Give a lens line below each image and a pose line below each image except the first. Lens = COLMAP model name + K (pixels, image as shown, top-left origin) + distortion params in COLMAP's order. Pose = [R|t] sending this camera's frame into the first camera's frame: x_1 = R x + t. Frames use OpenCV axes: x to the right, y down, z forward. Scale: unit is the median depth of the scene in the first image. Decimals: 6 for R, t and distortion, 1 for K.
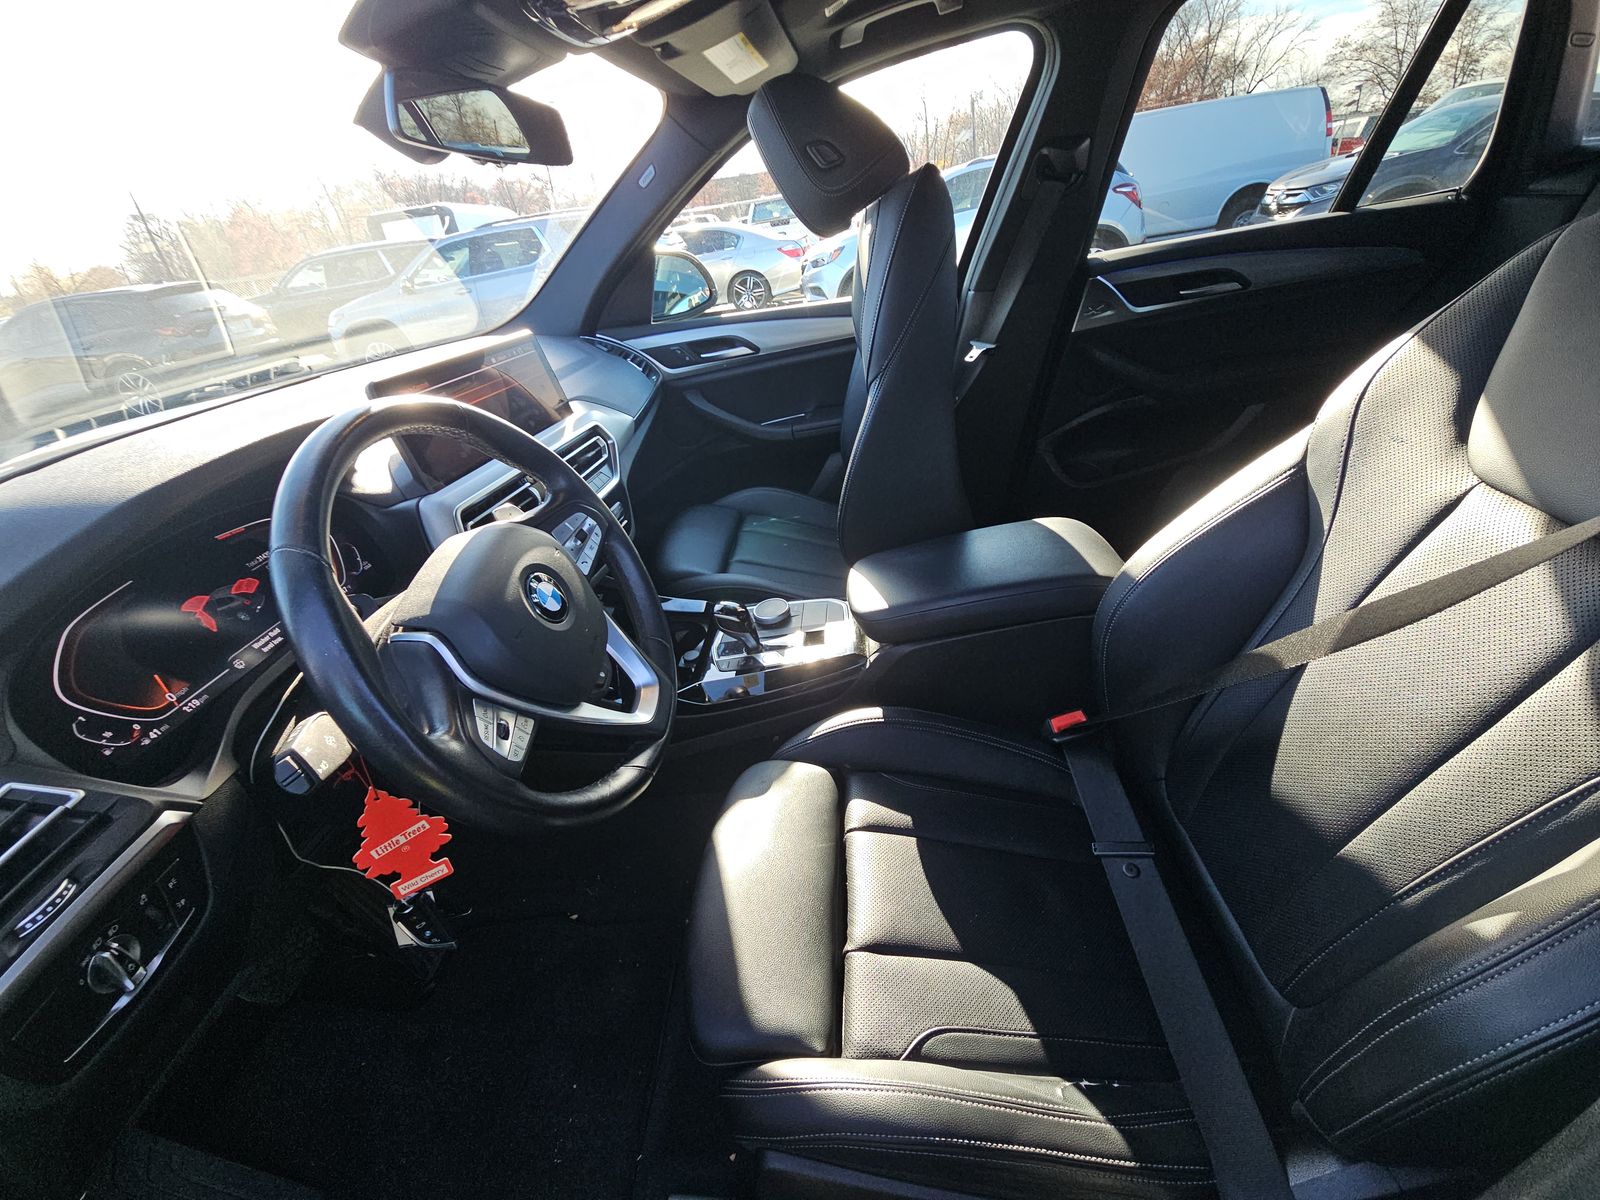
lens RADIAL K [[652.5, 0, 791.8], [0, 652.5, 589.9], [0, 0, 1]] dist [0.004204, -0.004733]
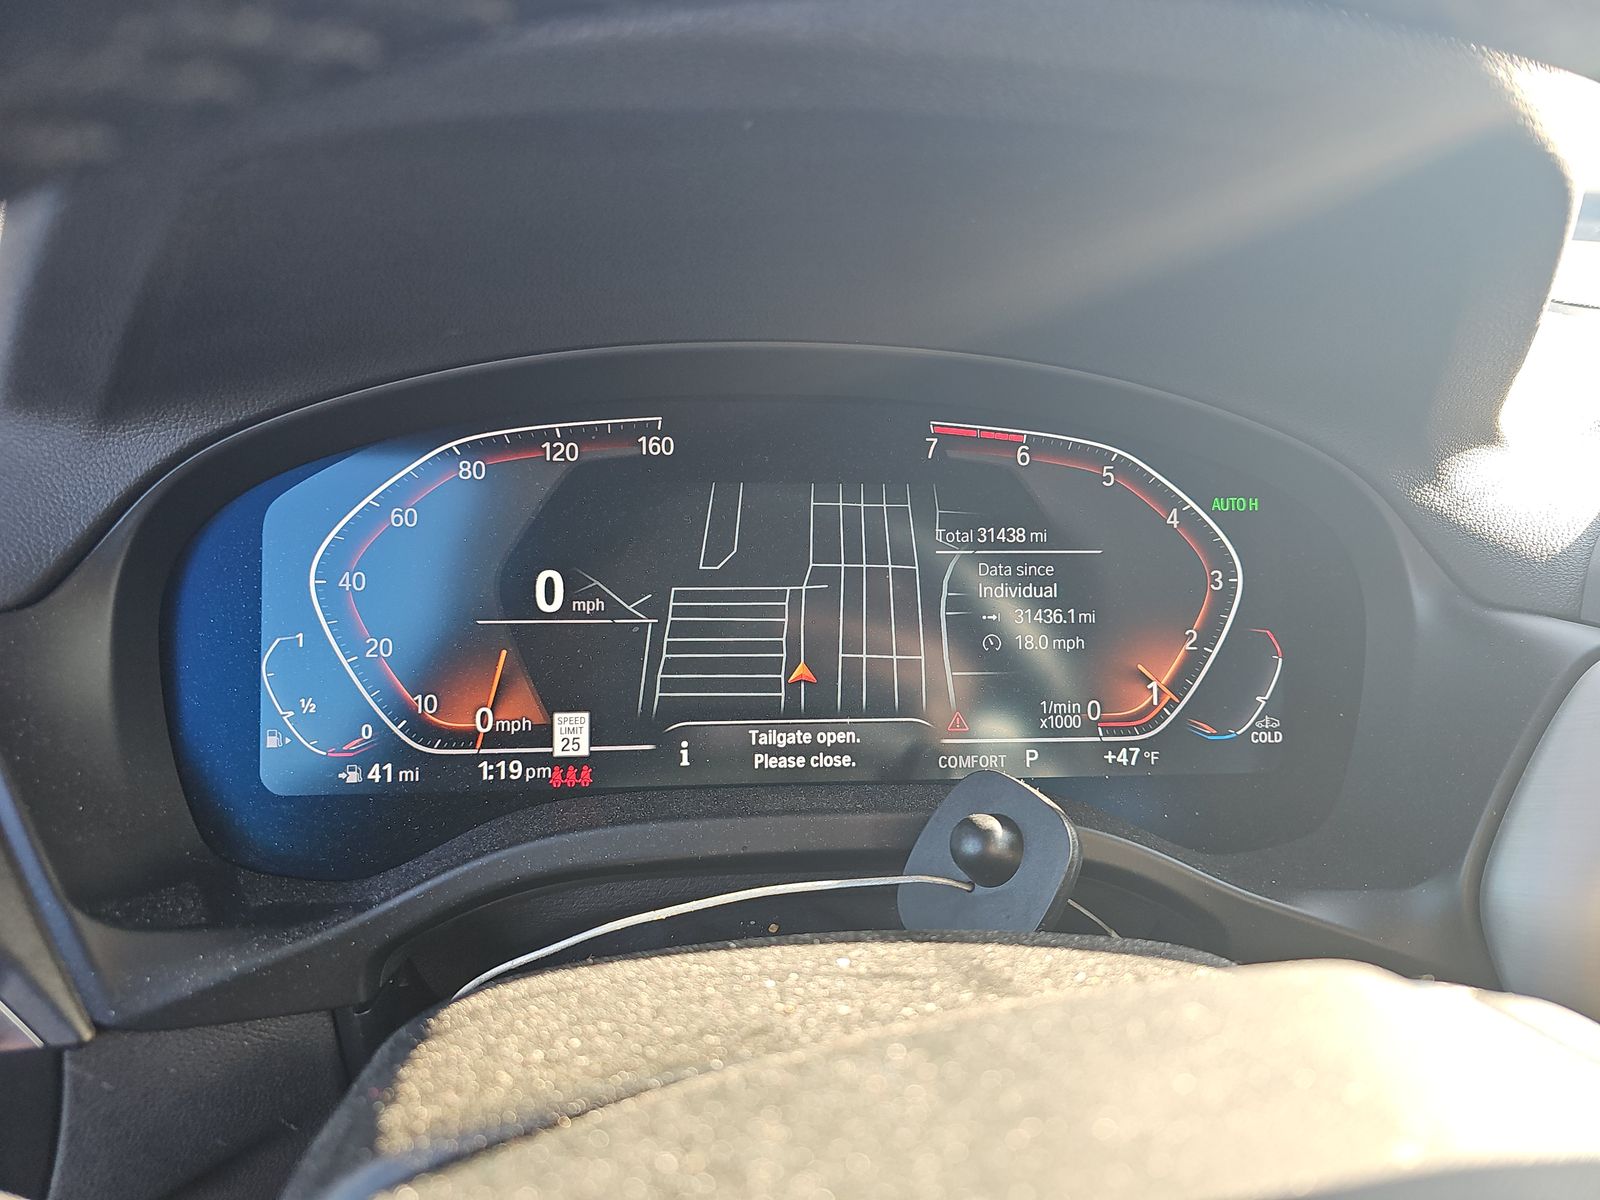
lens RADIAL K [[1127.3, 0, 812.0], [0, 1127.3, 599.1], [0, 0, 1]] dist [0.023424, -0.012778]
pose [[0.179290, 0.463369, -0.867839, -0.221422], [-0.539170, 0.784136, 0.307289, -0.093733], [0.822892, 0.412818, 0.390423, 0.471331]]
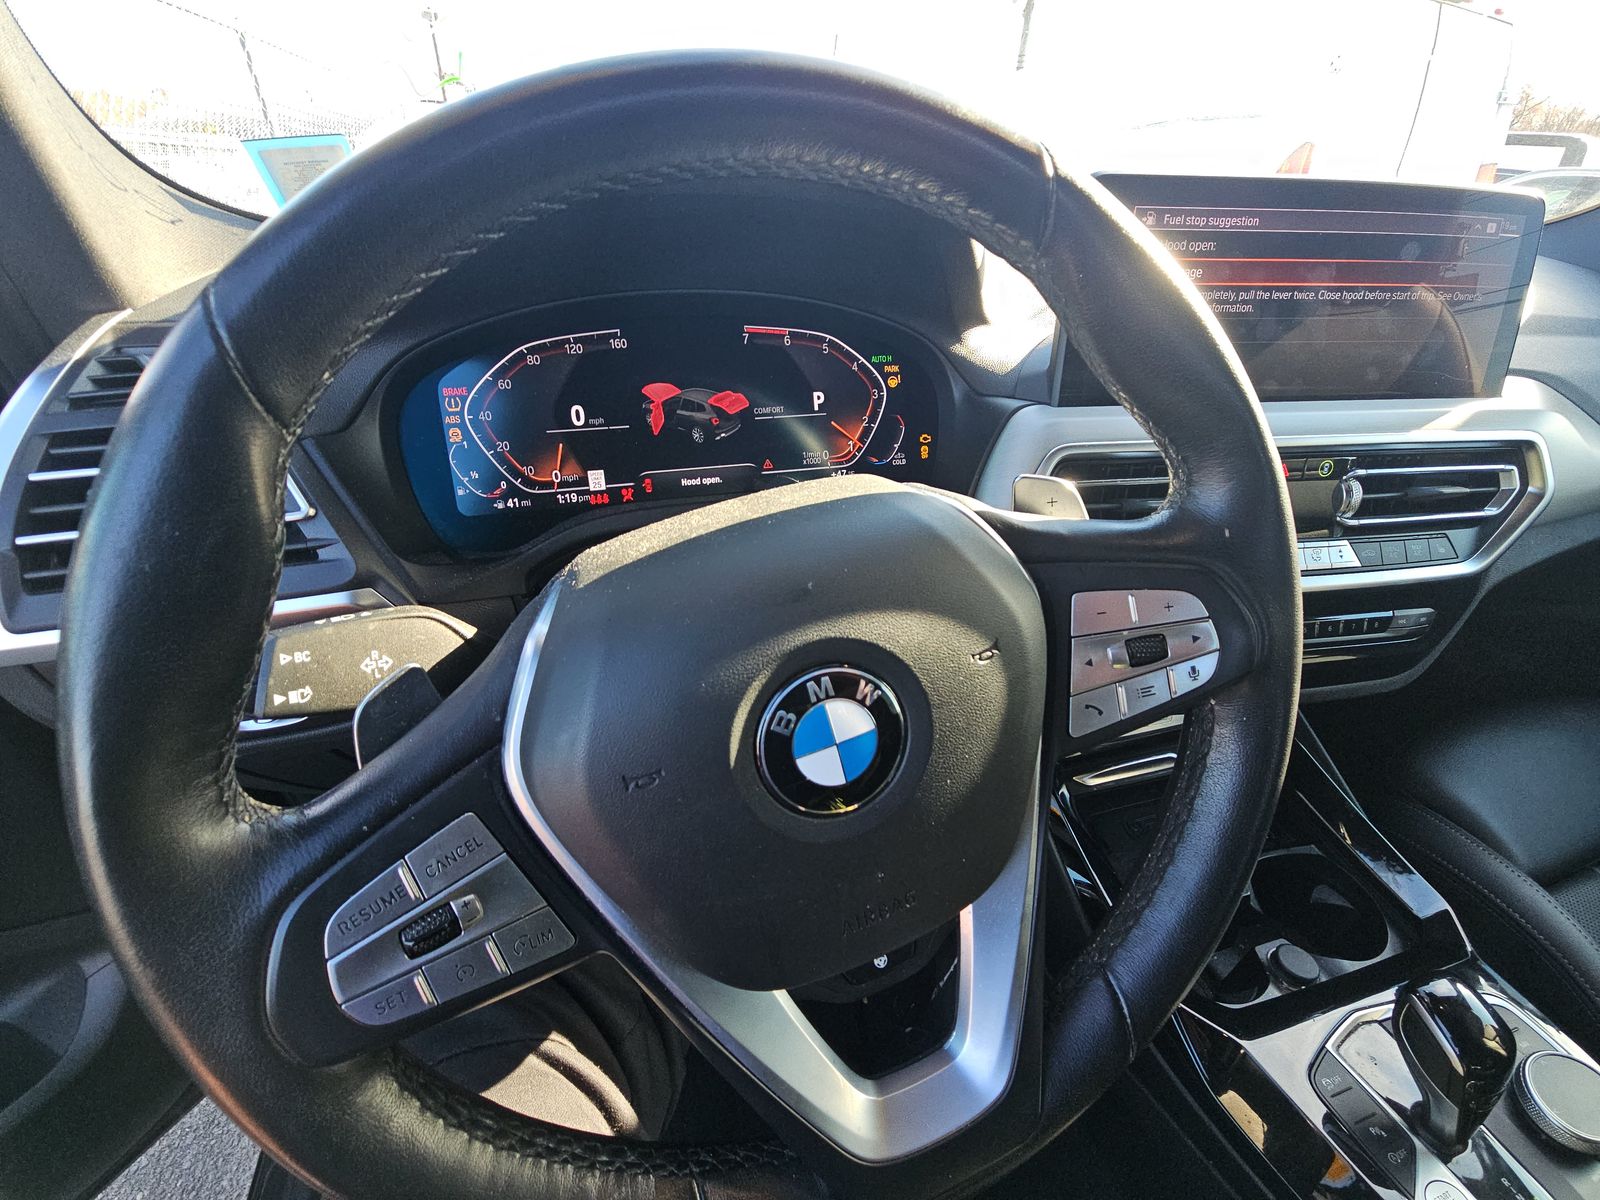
lens RADIAL K [[652.5, 0, 796.8], [0, 652.5, 589.5], [0, 0, 1]] dist [0.004204, -0.004733]
pose [[0.335137, 0.590610, -0.734073, -0.098215], [-0.515789, 0.767018, 0.381636, -0.100142], [0.788445, 0.250726, 0.561686, 0.438505]]
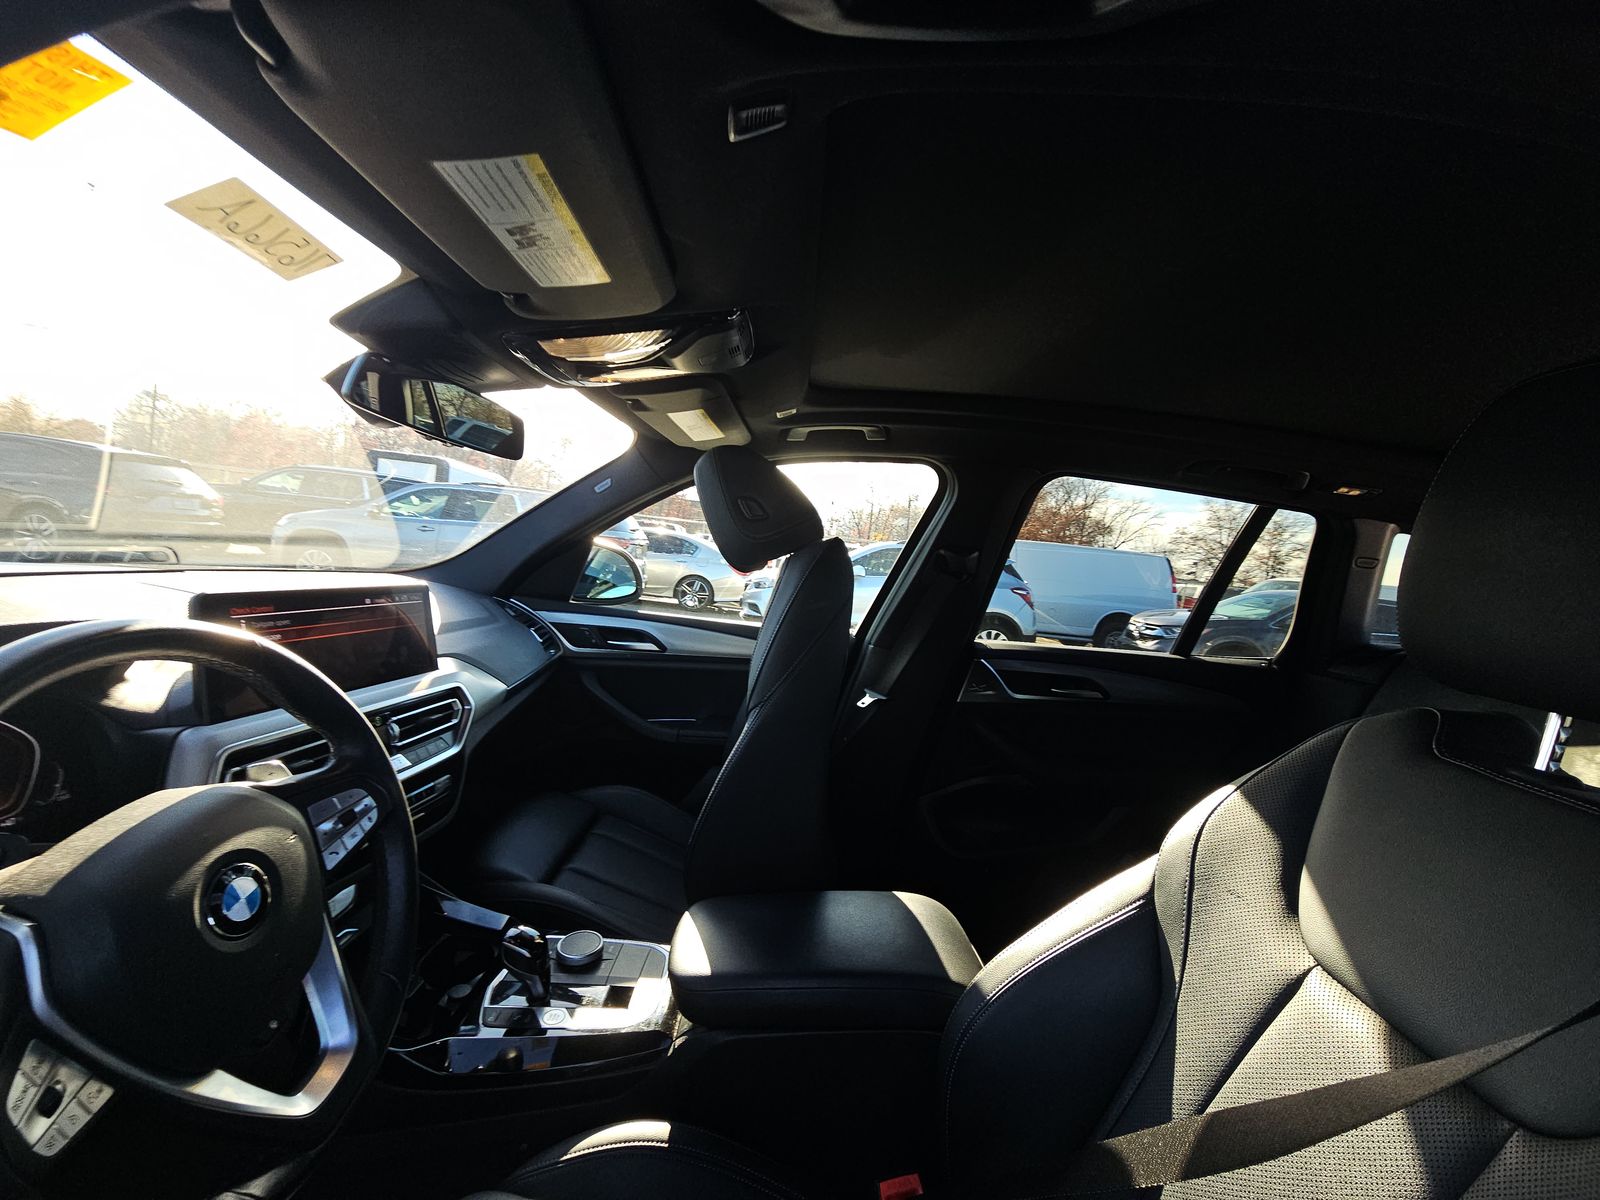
lens RADIAL K [[652.5, 0, 793.4], [0, 652.5, 588.0], [0, 0, 1]] dist [0.004204, -0.004733]
pose [[0.968551, 0.235671, 0.079805, 0.060753], [-0.175854, 0.875275, -0.450521, -0.044255], [-0.176026, 0.422318, 0.889192, 0.030825]]
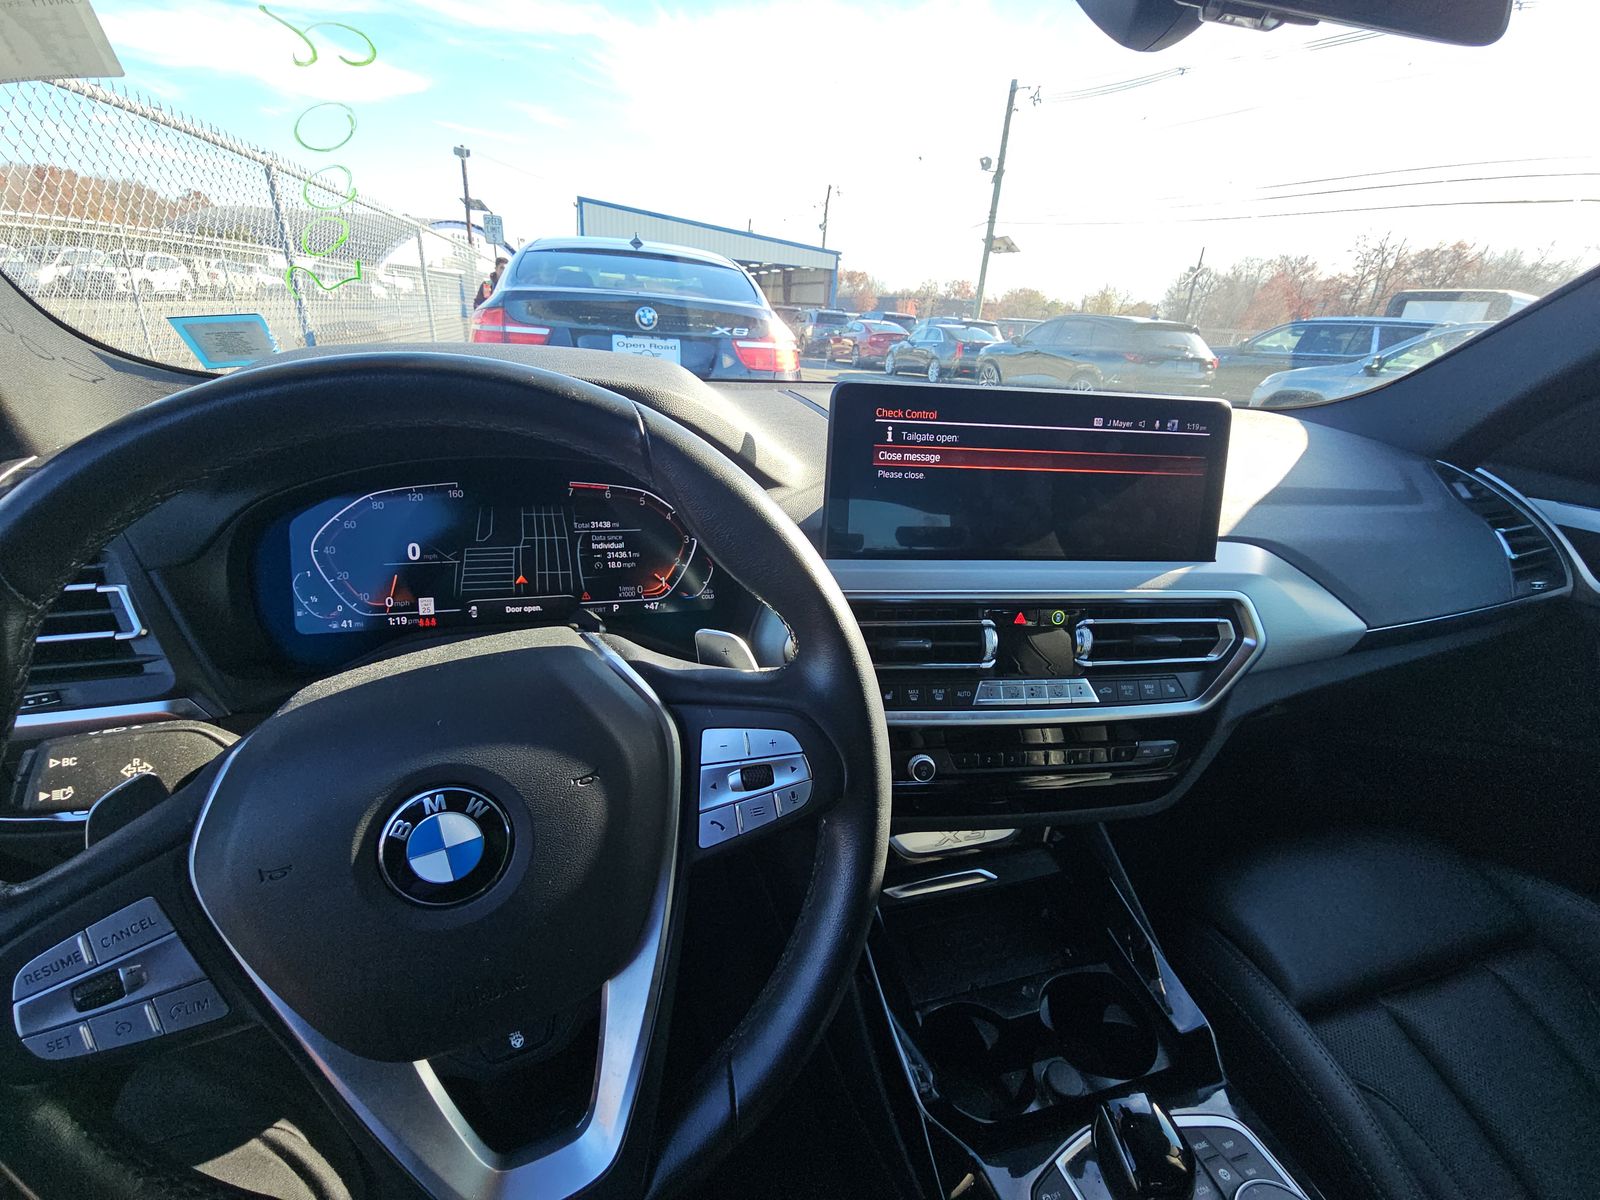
lens RADIAL K [[652.5, 0, 794.1], [0, 652.5, 592.1], [0, 0, 1]] dist [0.004204, -0.004733]
pose [[0.334562, 0.489540, -0.805245, -0.009380], [-0.551040, 0.794804, 0.254247, -0.214874], [0.764476, 0.358660, 0.535667, 0.502837]]
